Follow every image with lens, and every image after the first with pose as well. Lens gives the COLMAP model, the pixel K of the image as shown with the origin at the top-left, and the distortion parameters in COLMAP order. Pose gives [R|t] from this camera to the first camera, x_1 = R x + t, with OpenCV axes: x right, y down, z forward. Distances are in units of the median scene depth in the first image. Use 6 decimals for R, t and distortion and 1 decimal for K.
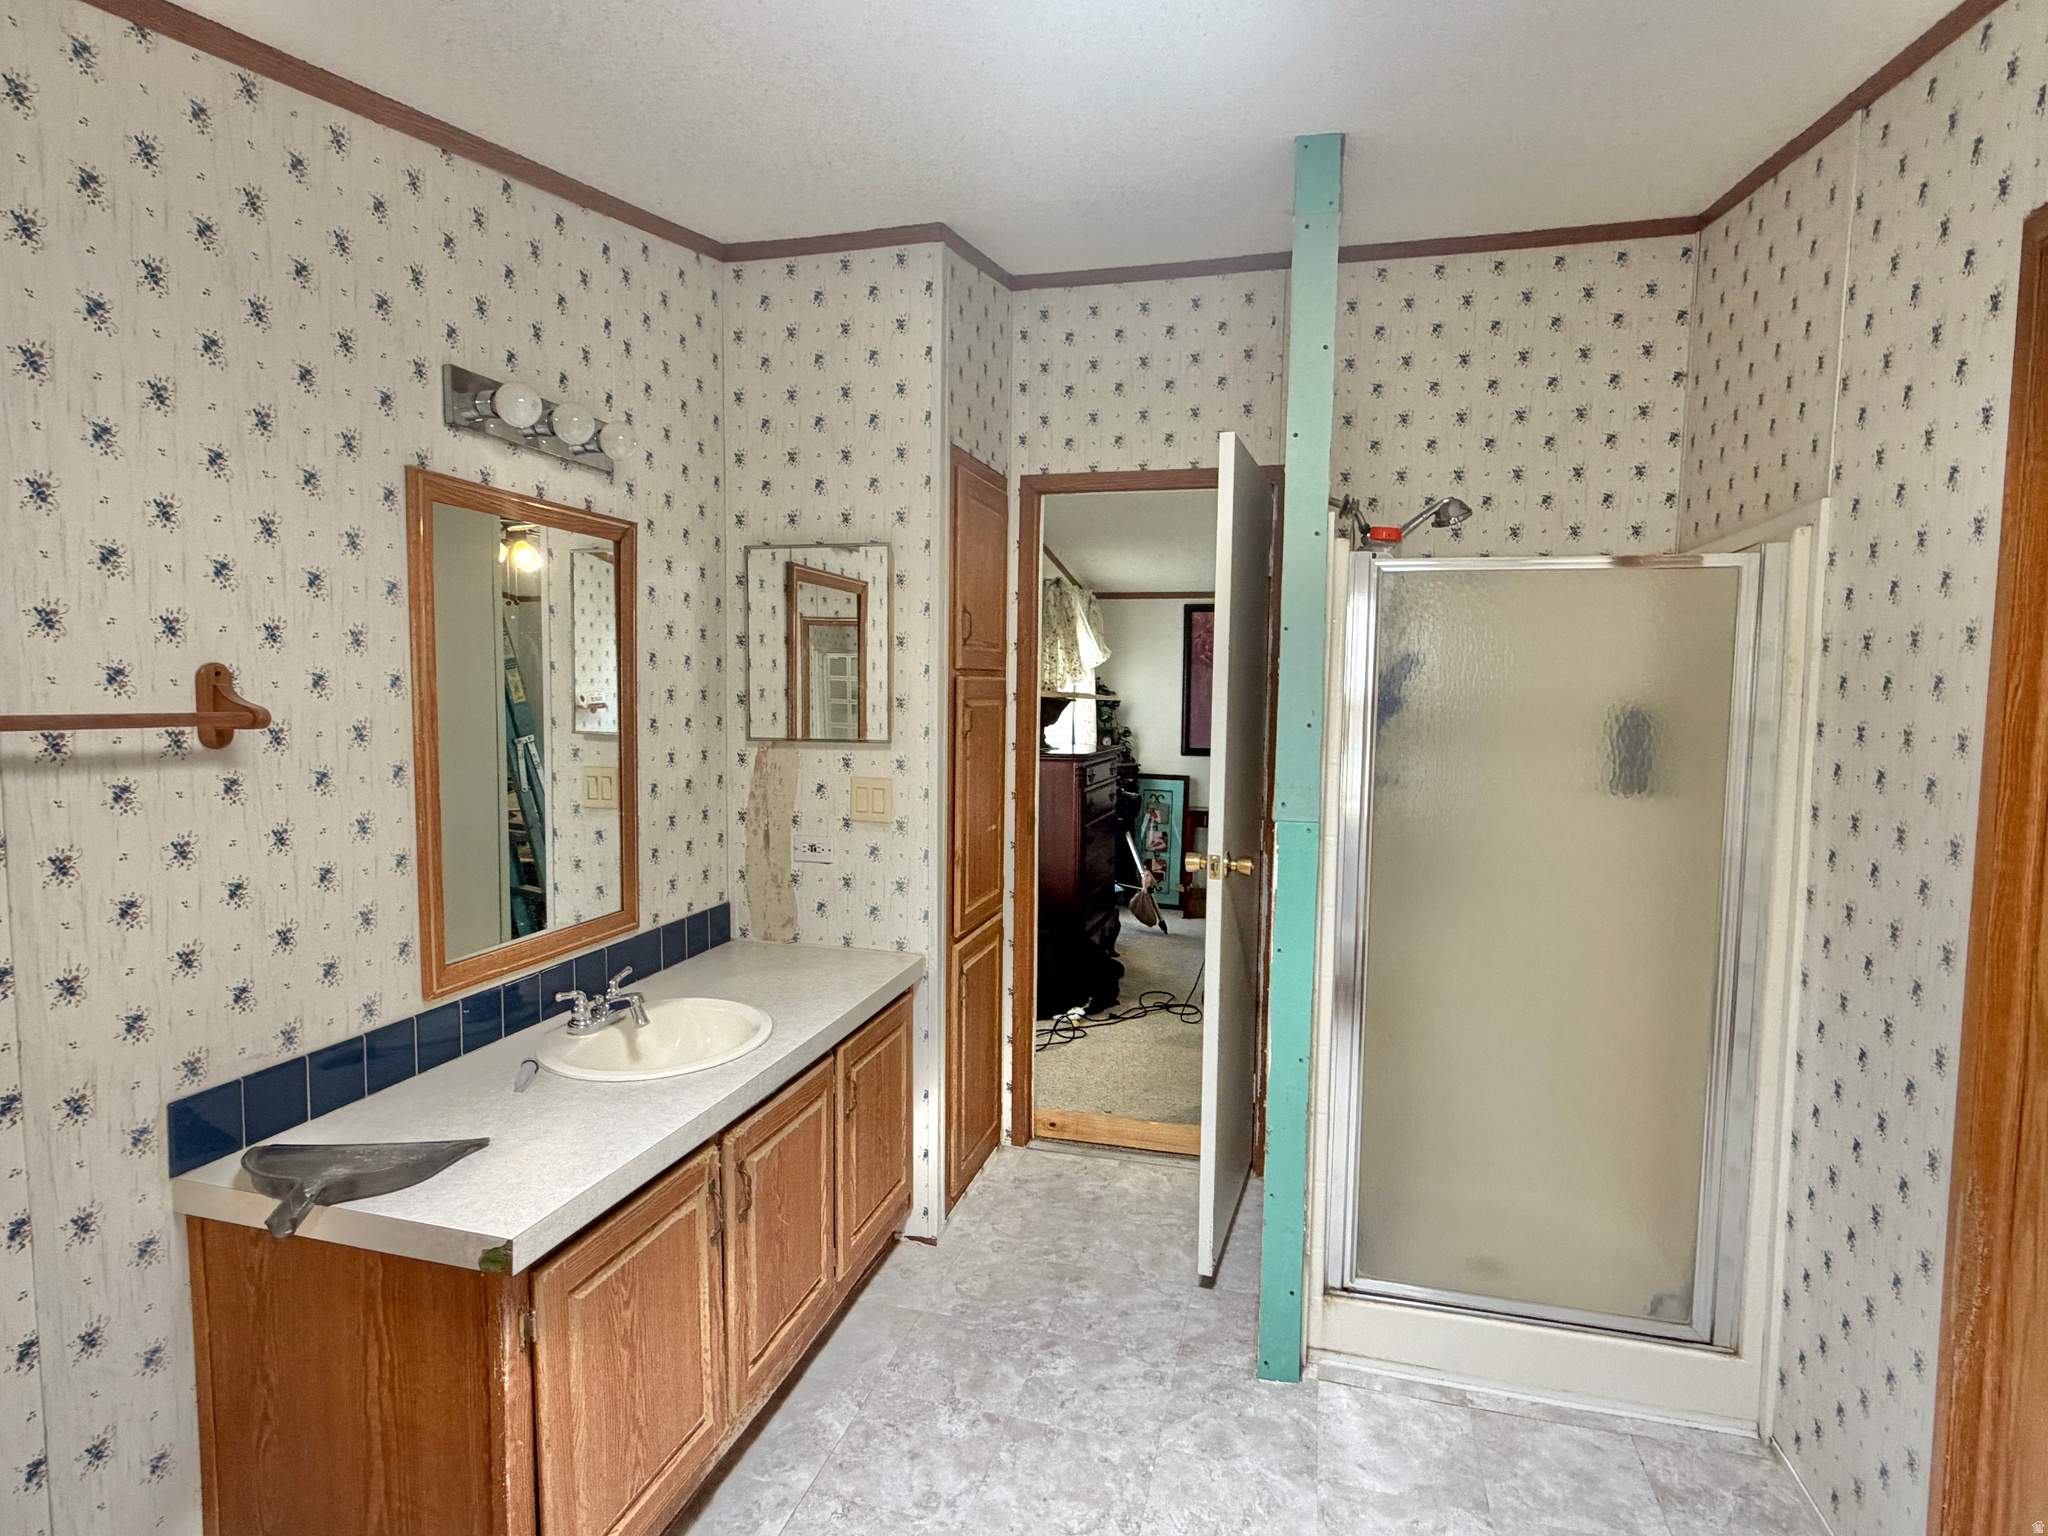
lens RADIAL K [[1094.5, 0, 1020.5], [0, 1094.5, 774.4], [0, 0, 1]] dist [-0.001527, -0.001490]
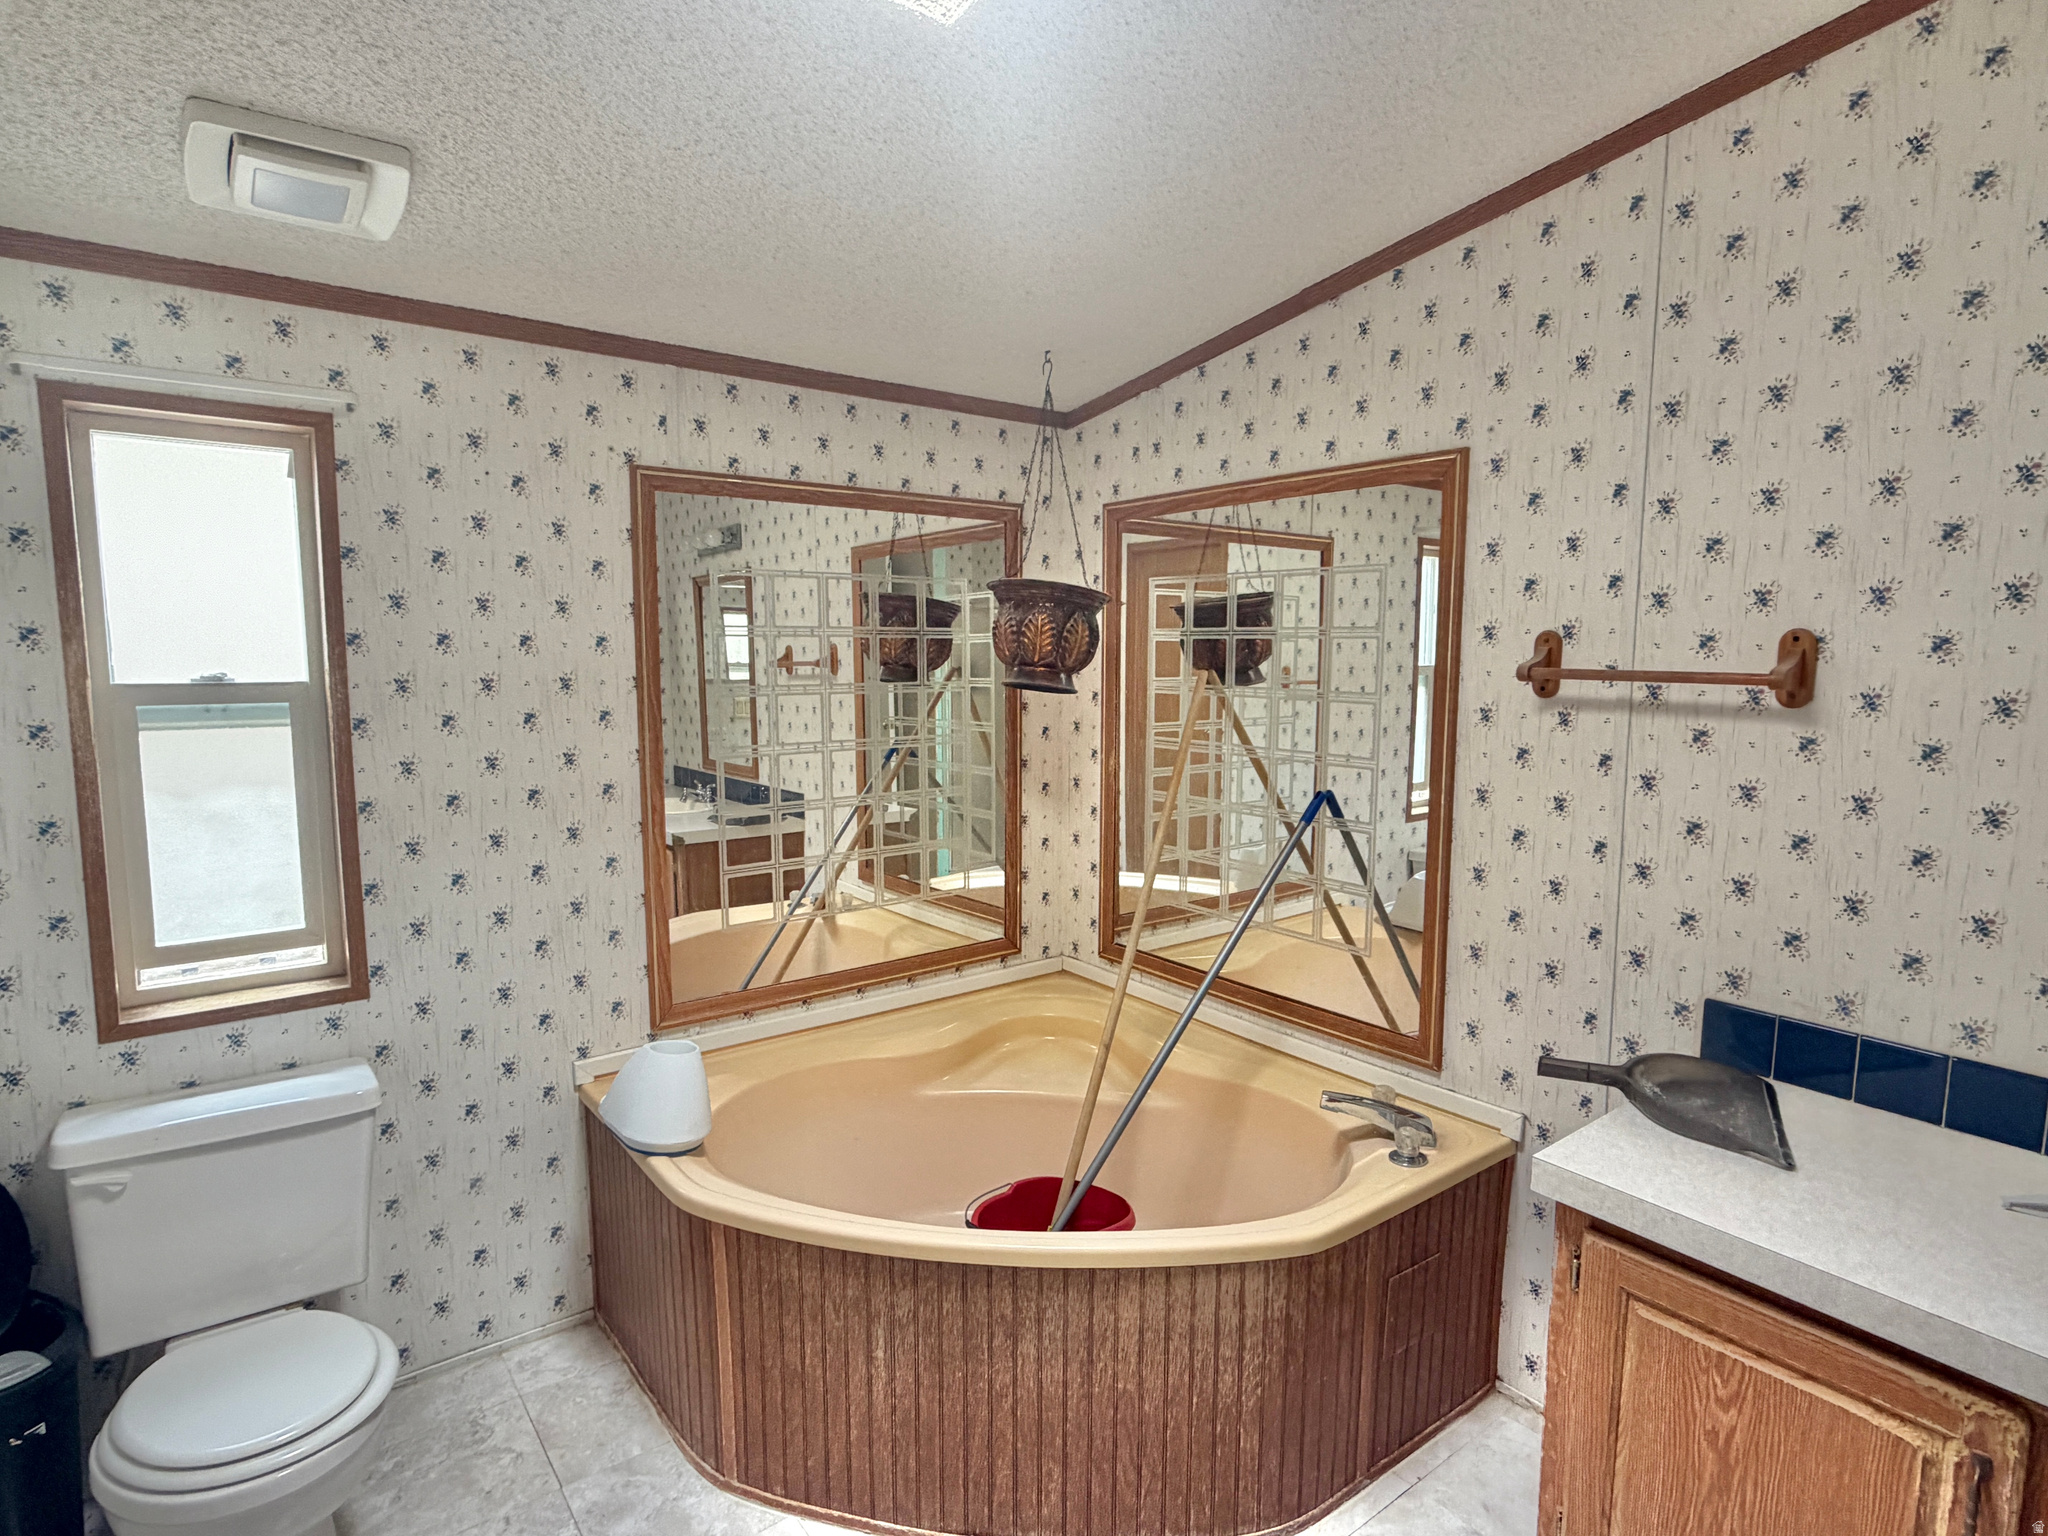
lens RADIAL K [[1094.5, 0, 1022.0], [0, 1094.5, 772.5], [0, 0, 1]] dist [-0.001527, -0.001490]
pose [[-0.616648, 0.077733, -0.783392, 0.613560], [-0.071030, 0.985561, 0.153704, -0.075618], [0.784028, 0.150425, -0.602222, 1.103488]]
